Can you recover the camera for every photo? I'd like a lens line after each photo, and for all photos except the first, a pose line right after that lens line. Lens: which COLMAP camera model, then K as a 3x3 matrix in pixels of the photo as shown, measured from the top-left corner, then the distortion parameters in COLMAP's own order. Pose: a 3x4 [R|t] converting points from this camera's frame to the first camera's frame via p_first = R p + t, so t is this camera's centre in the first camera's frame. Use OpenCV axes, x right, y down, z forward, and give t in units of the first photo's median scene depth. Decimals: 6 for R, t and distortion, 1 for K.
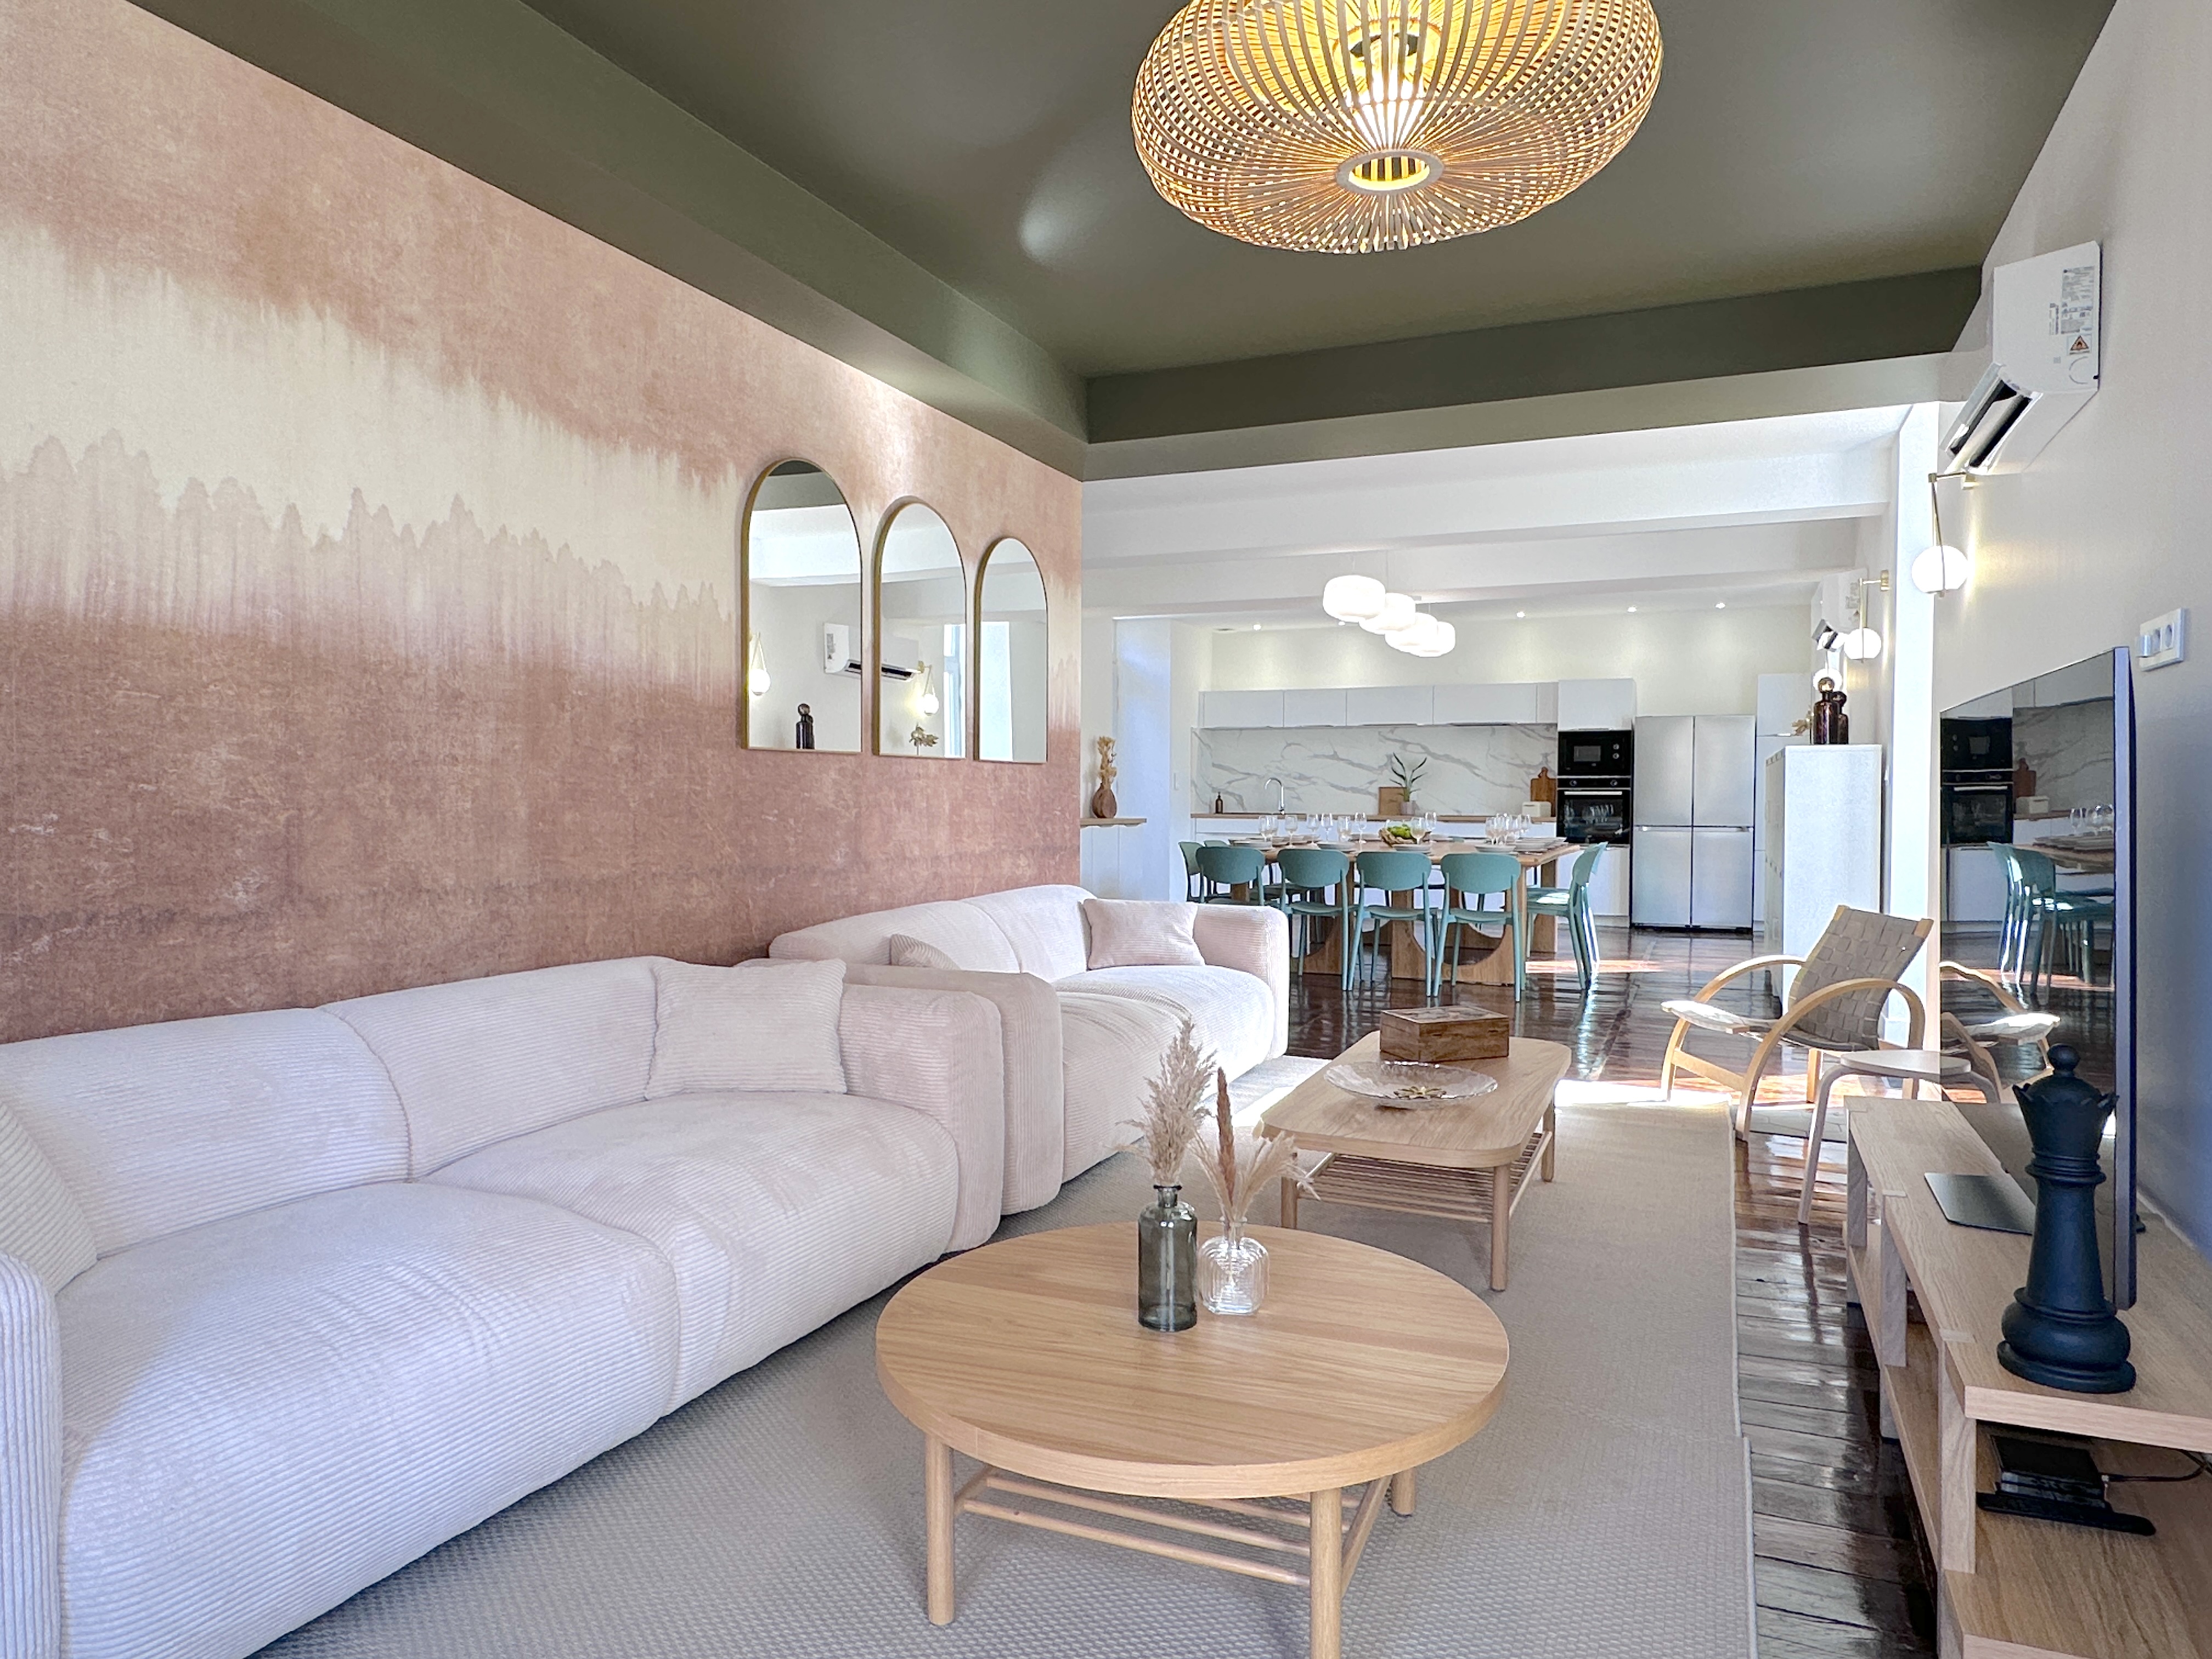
lens RADIAL K [[1413.8, 0, 1108.0], [0, 1413.8, 828.6], [0, 0, 1]] dist [0.001828, 0.000442]
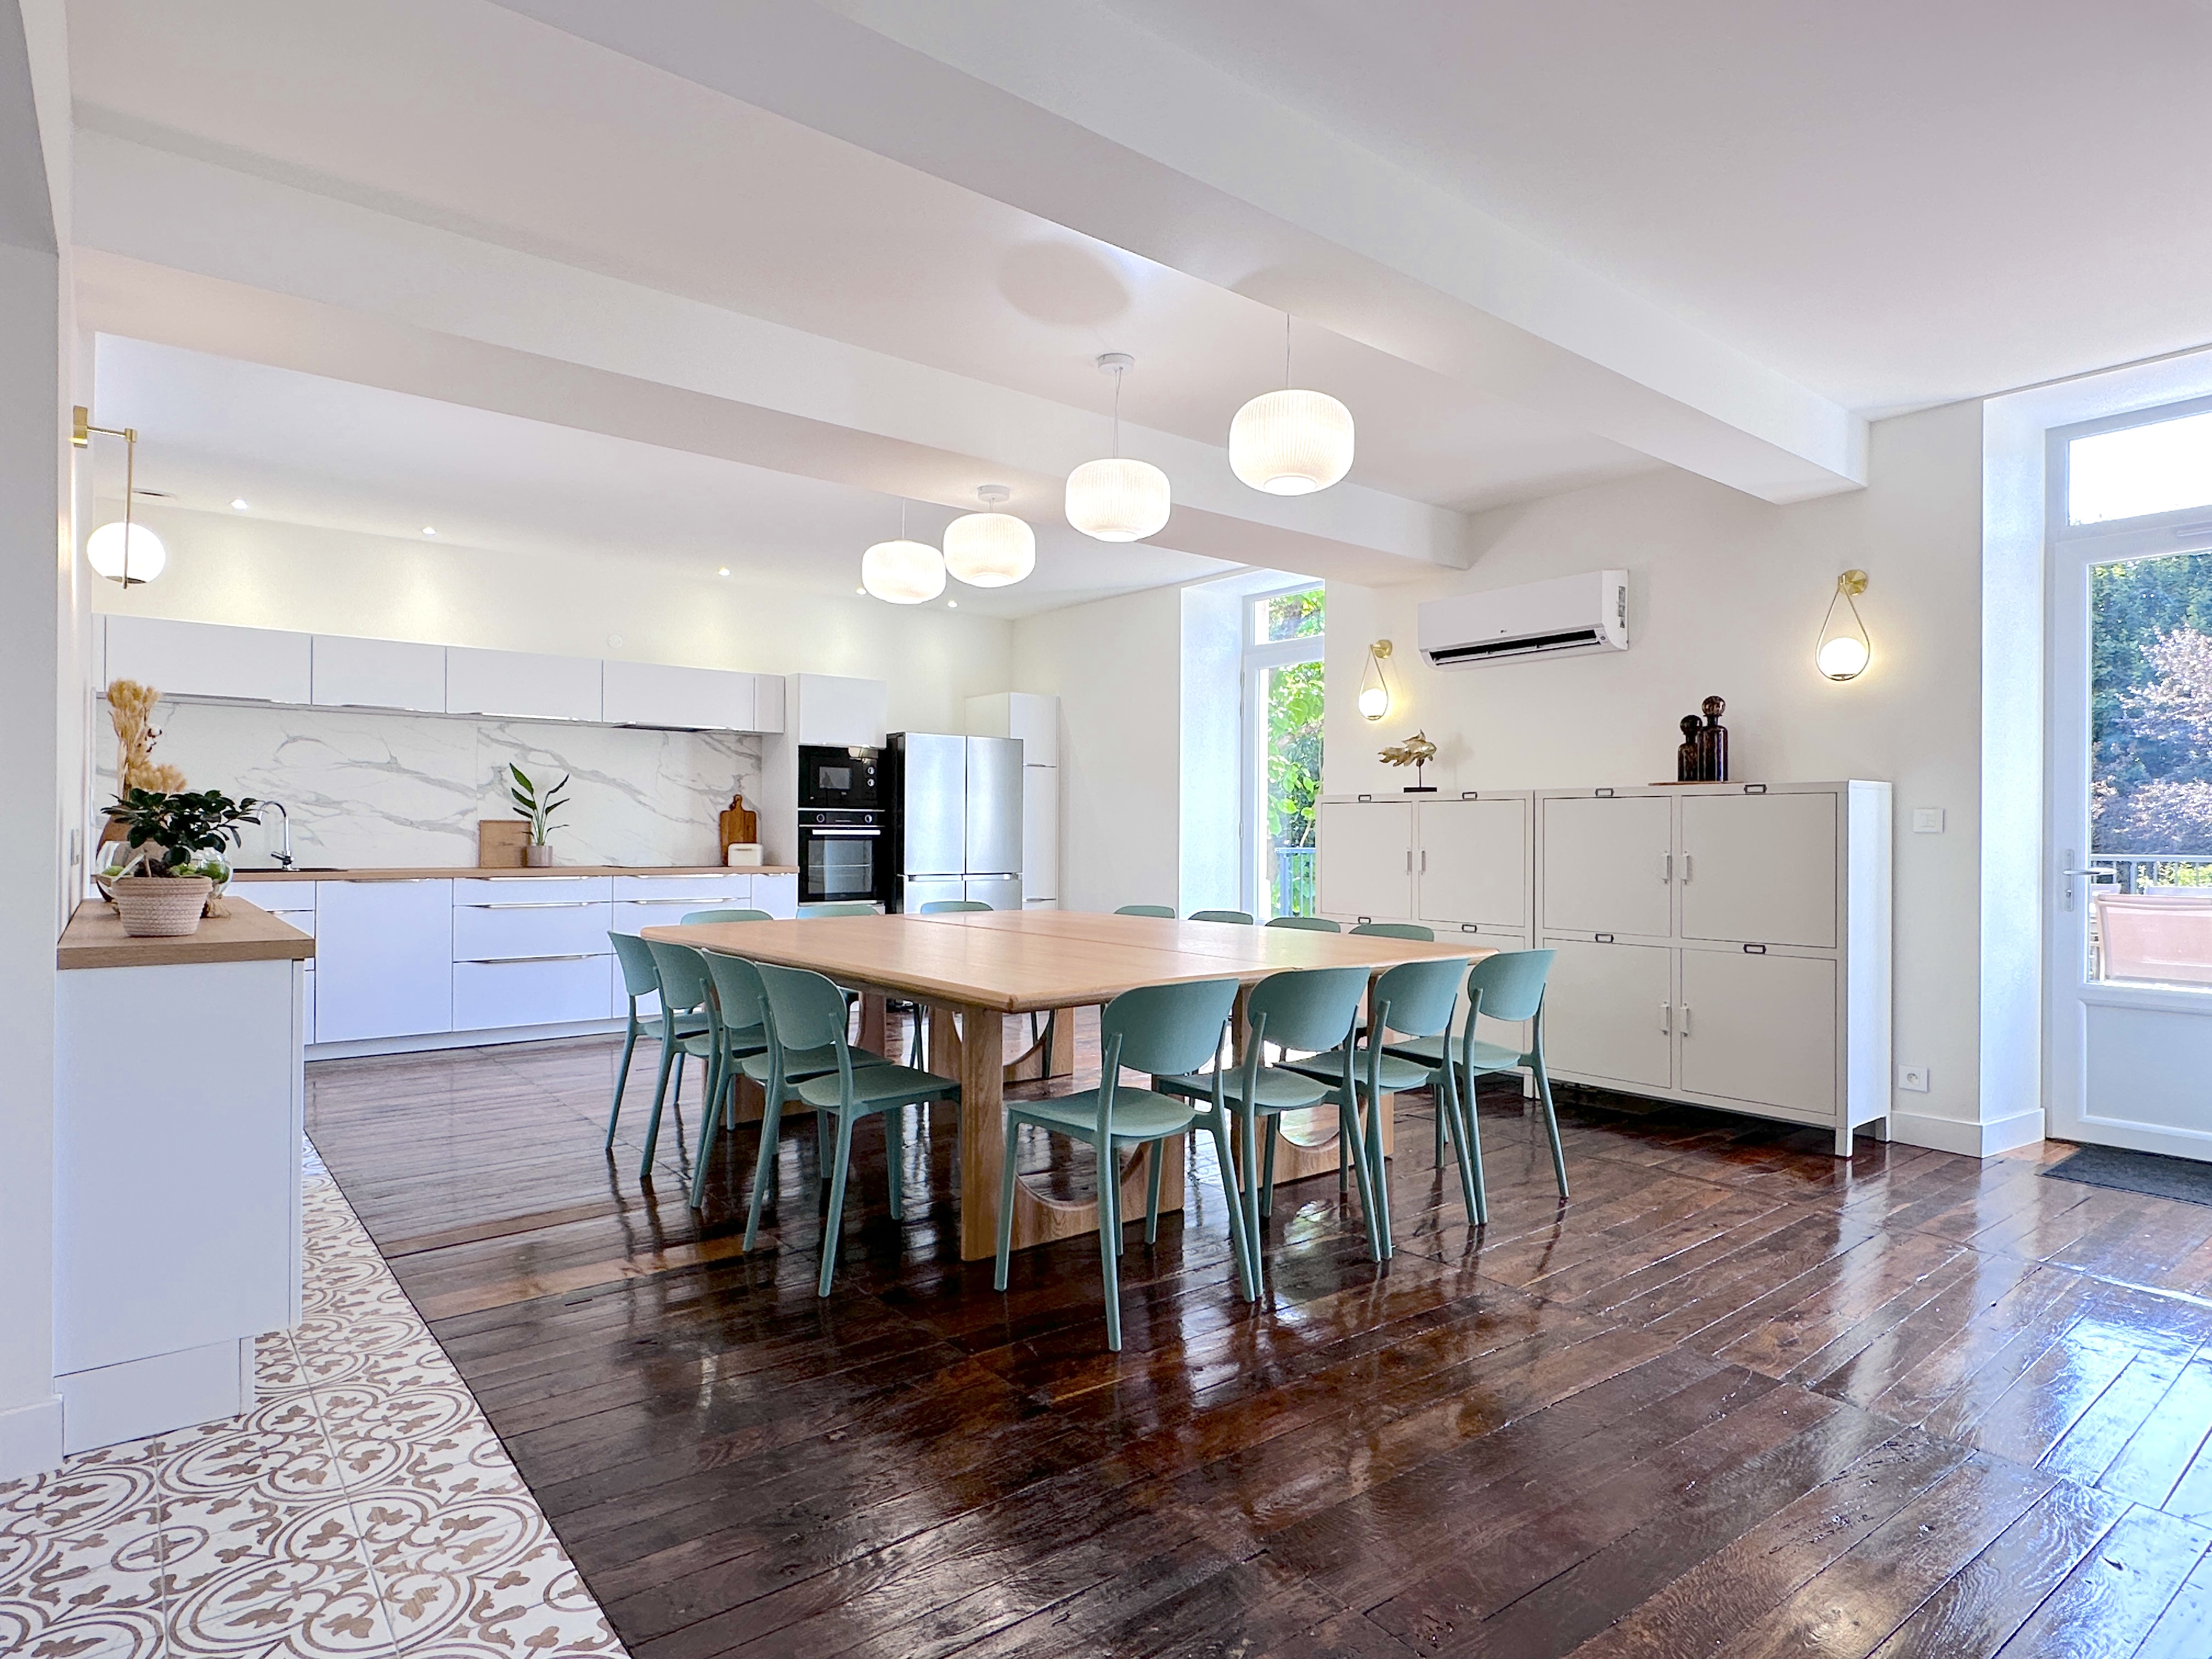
lens RADIAL K [[1248.6, 0, 1110.4], [0, 1248.6, 827.2], [0, 0, 1]] dist [-0.004098, -0.000606]
pose [[0.479708, 0.005902, 0.877408, -0.140522], [0.019721, 0.999652, -0.017507, -0.012439], [-0.877206, 0.025702, 0.479425, 0.522154]]
